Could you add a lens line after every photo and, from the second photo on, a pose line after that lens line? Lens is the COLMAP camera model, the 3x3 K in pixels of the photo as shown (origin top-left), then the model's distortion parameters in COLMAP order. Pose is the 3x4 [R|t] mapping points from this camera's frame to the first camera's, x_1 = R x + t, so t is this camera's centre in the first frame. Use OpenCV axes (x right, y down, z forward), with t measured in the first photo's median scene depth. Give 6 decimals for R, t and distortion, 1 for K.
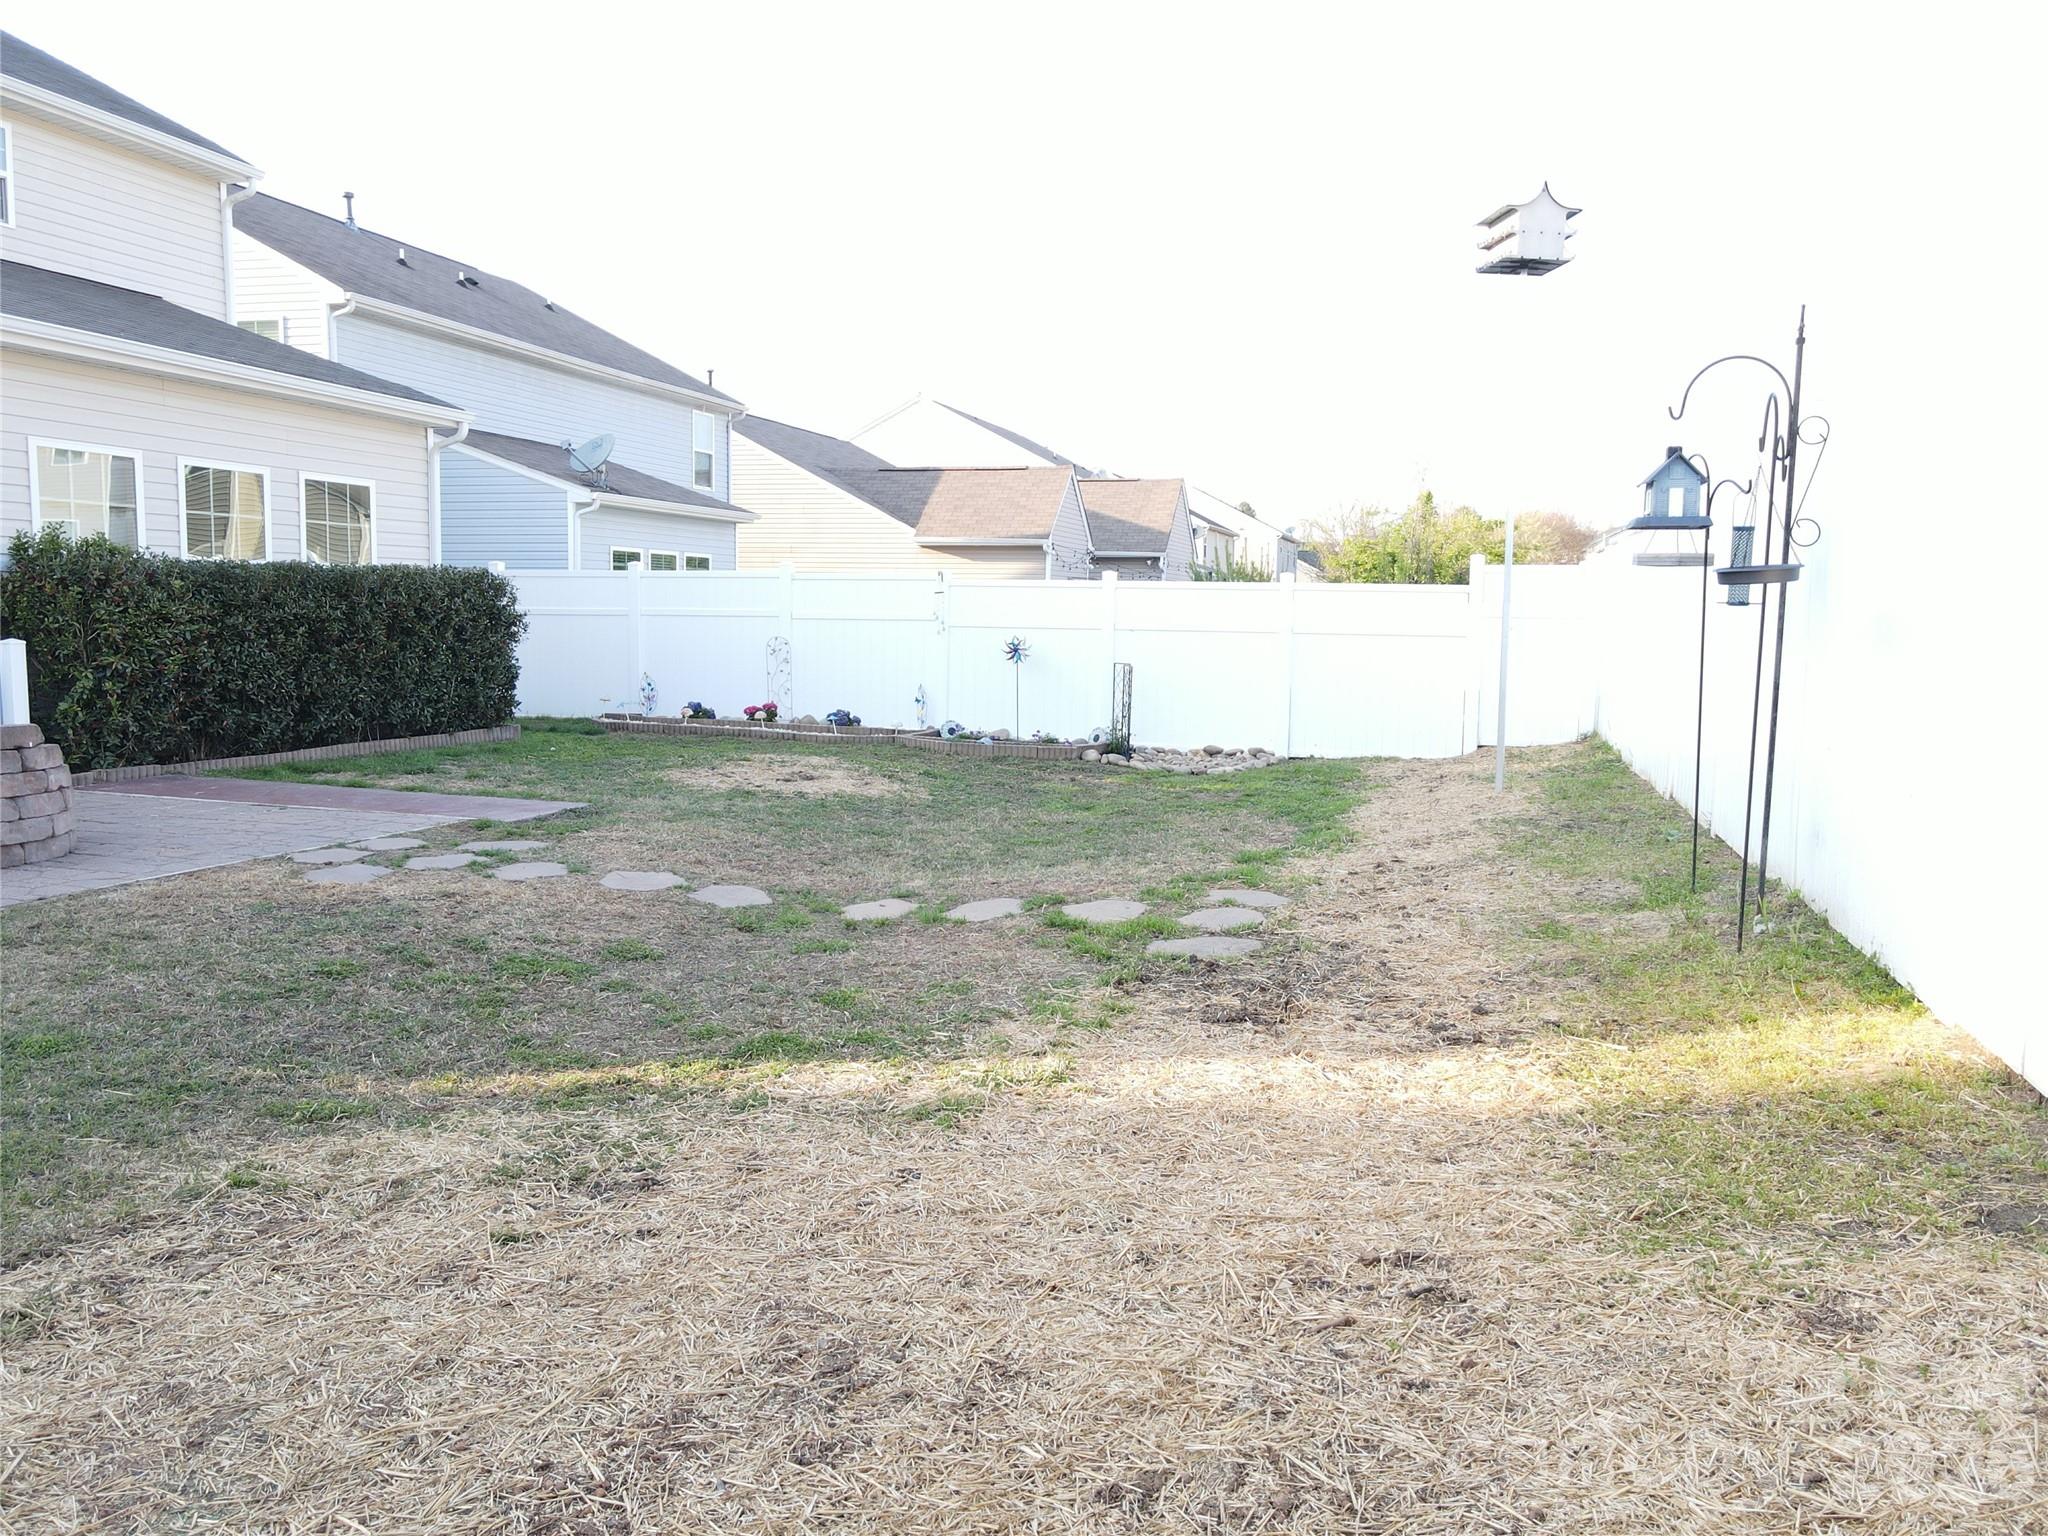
lens RADIAL K [[1485.3, 0, 1026.4], [0, 1485.3, 771.7], [0, 0, 1]] dist [-0.012235, 0.006131]
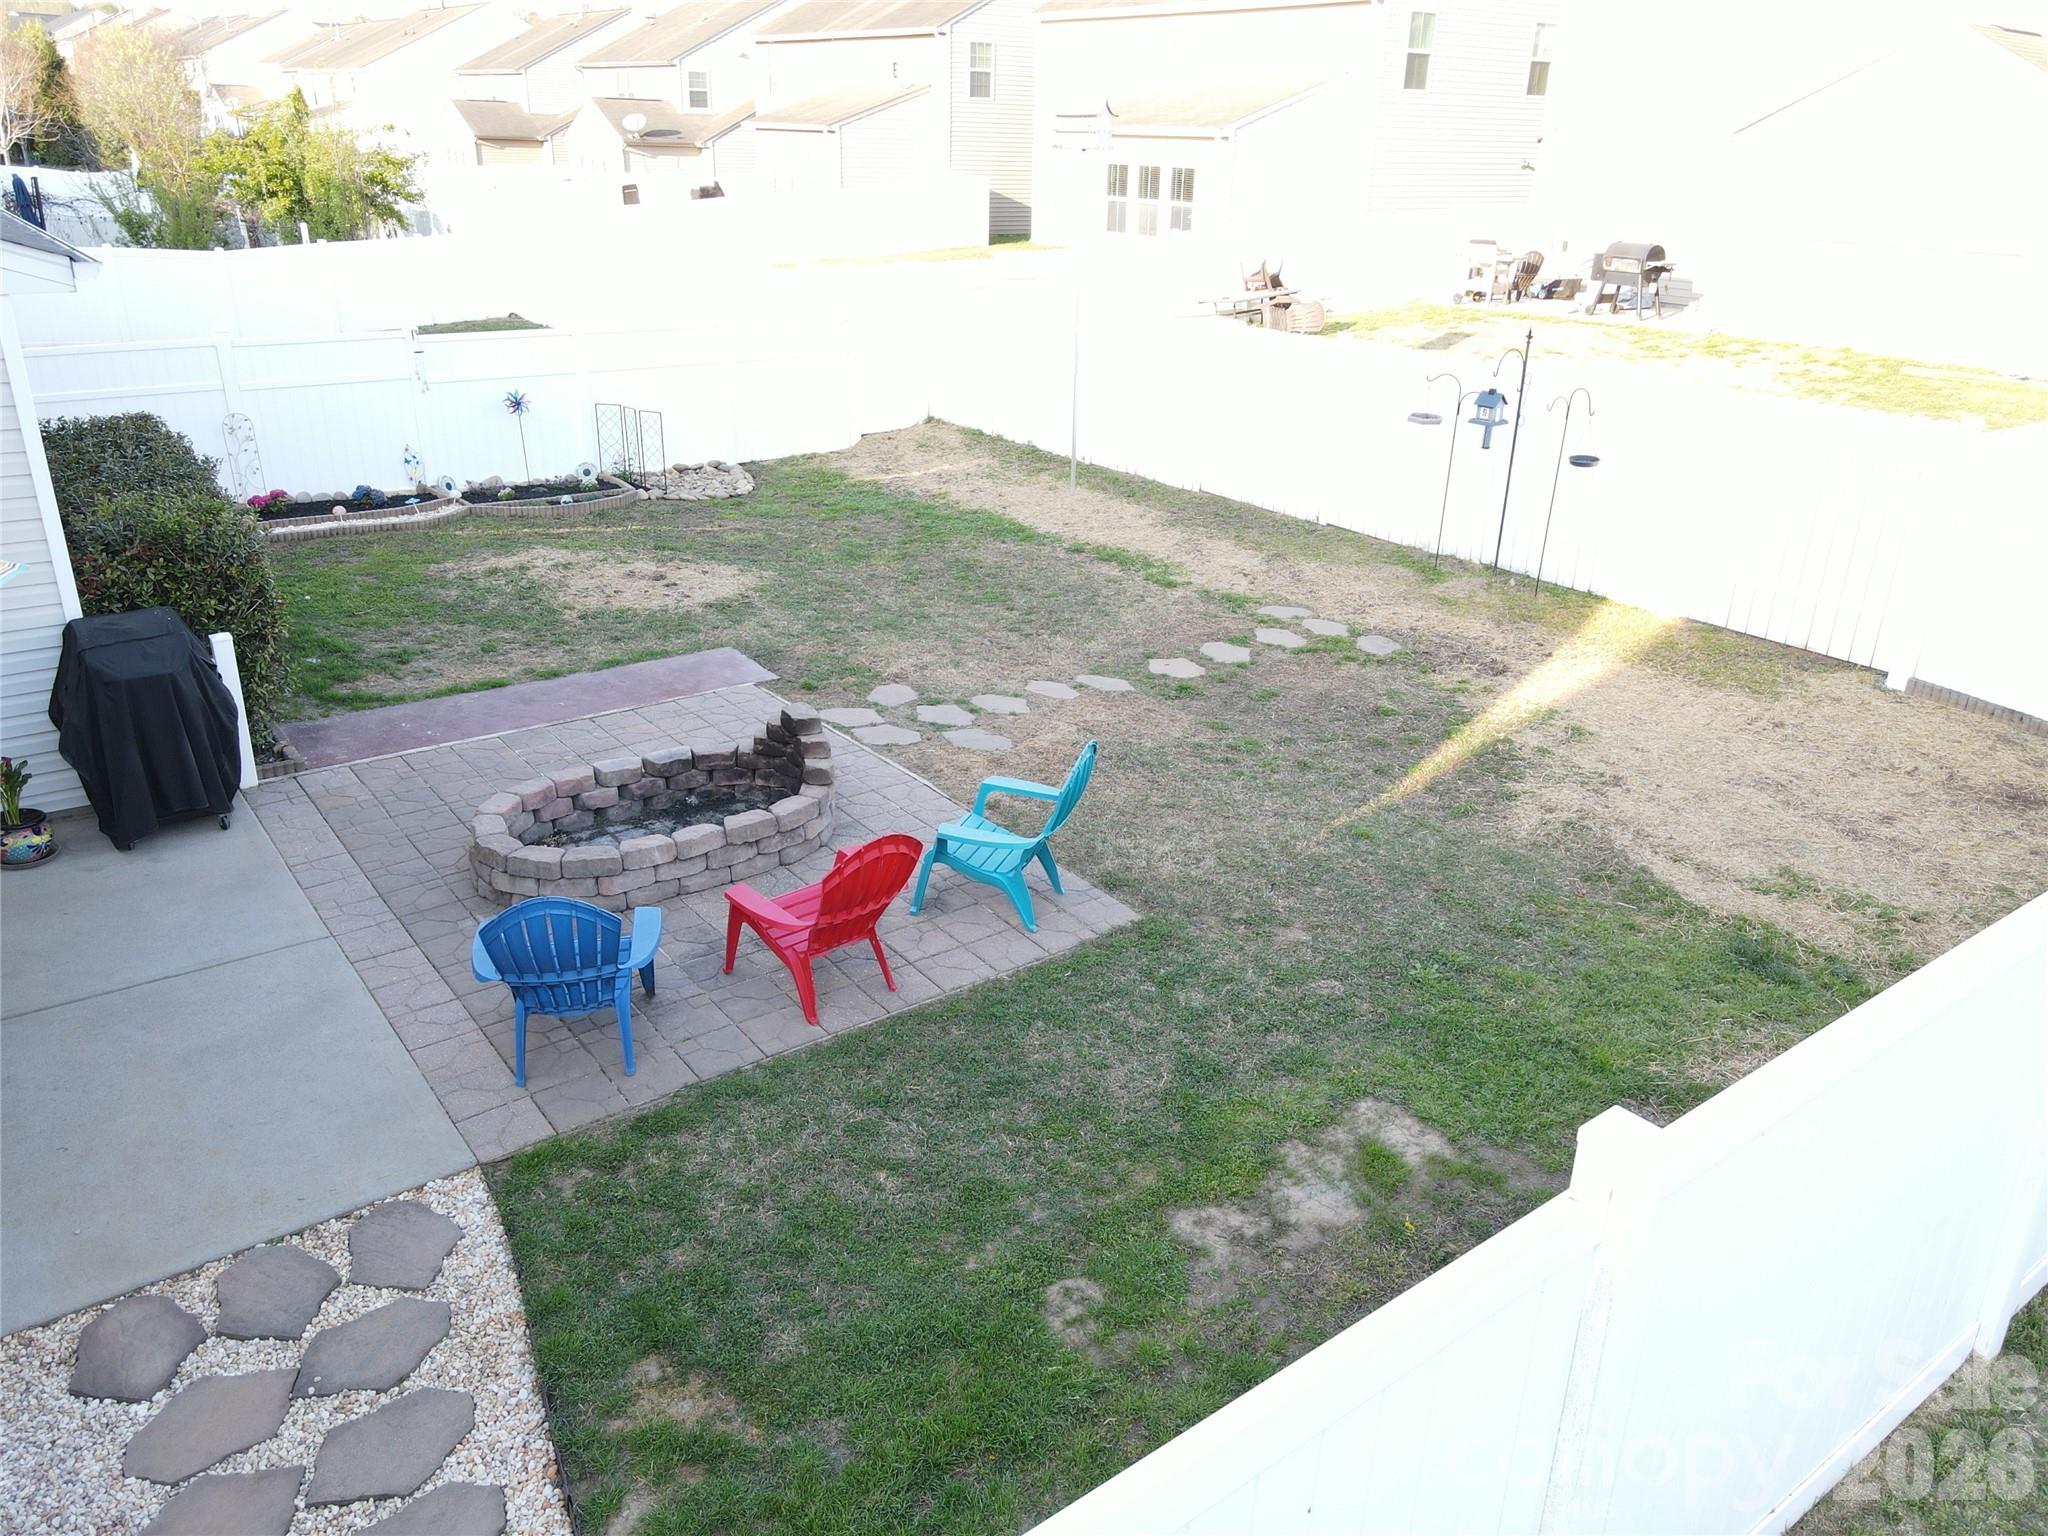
lens RADIAL K [[1485.3, 0, 1019.0], [0, 1485.3, 767.2], [0, 0, 1]] dist [-0.012235, 0.006131]
pose [[0.598058, -0.311820, 0.738306, -0.674846], [0.069154, 0.937851, 0.340080, -0.177451], [-0.798464, -0.152331, 0.582452, 0.051590]]
